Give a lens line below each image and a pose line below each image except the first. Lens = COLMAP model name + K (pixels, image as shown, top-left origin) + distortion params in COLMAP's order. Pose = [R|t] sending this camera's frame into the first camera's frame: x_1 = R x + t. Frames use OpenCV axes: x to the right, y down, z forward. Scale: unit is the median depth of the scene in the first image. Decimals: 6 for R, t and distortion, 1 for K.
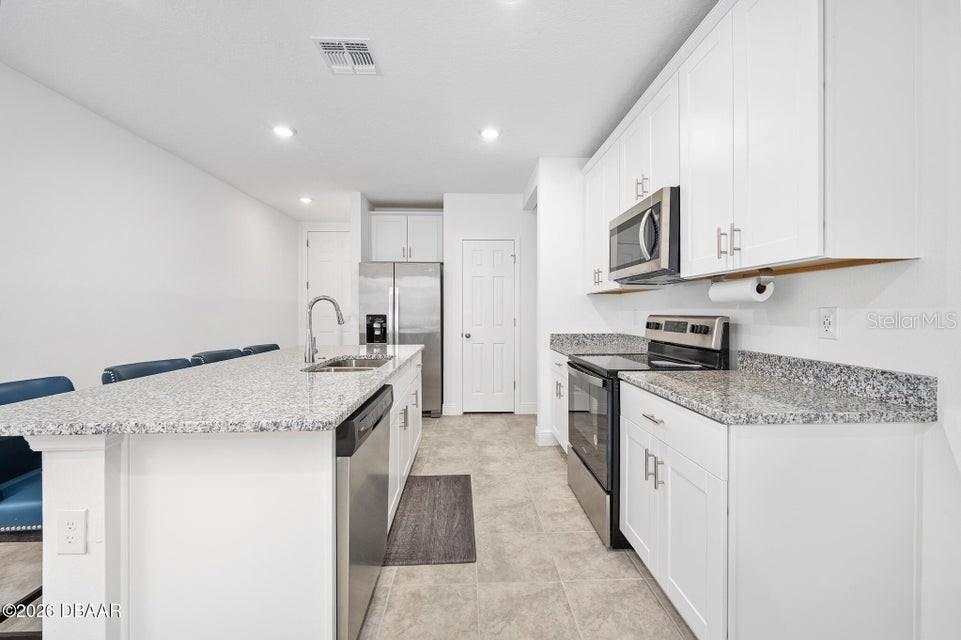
lens RADIAL K [[405.4, 0, 473.3], [0, 405.4, 315.5], [0, 0, 1]] dist [-0.000785, 0.000083]
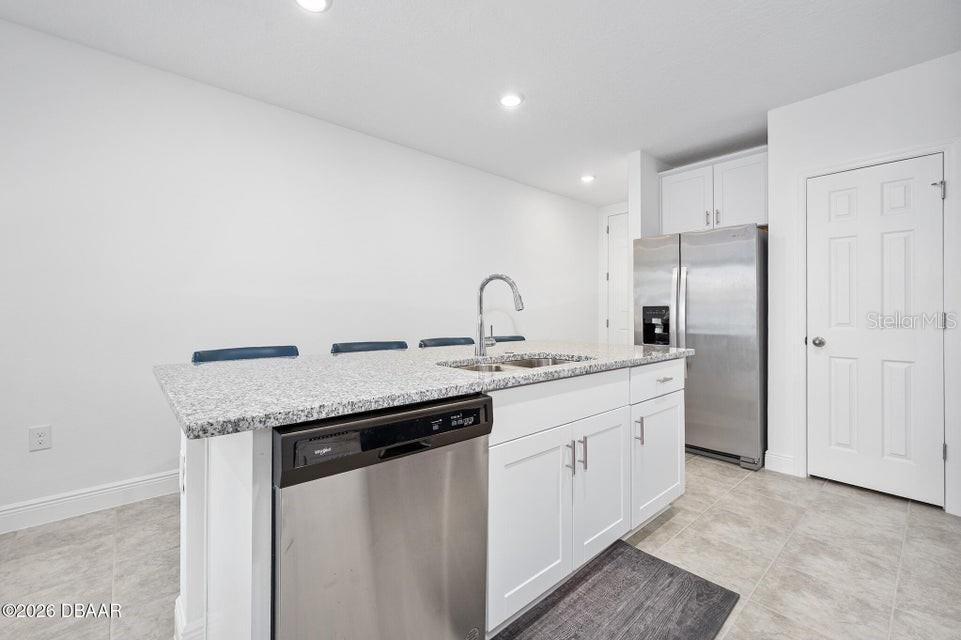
lens RADIAL K [[405.4, 0, 476.7], [0, 405.4, 310.2], [0, 0, 1]] dist [-0.000785, 0.000083]
pose [[0.622006, 0.001625, -0.783010, 0.143170], [-0.016173, 0.999811, -0.010773, 0.018488], [0.782845, 0.019364, 0.621915, 0.281564]]
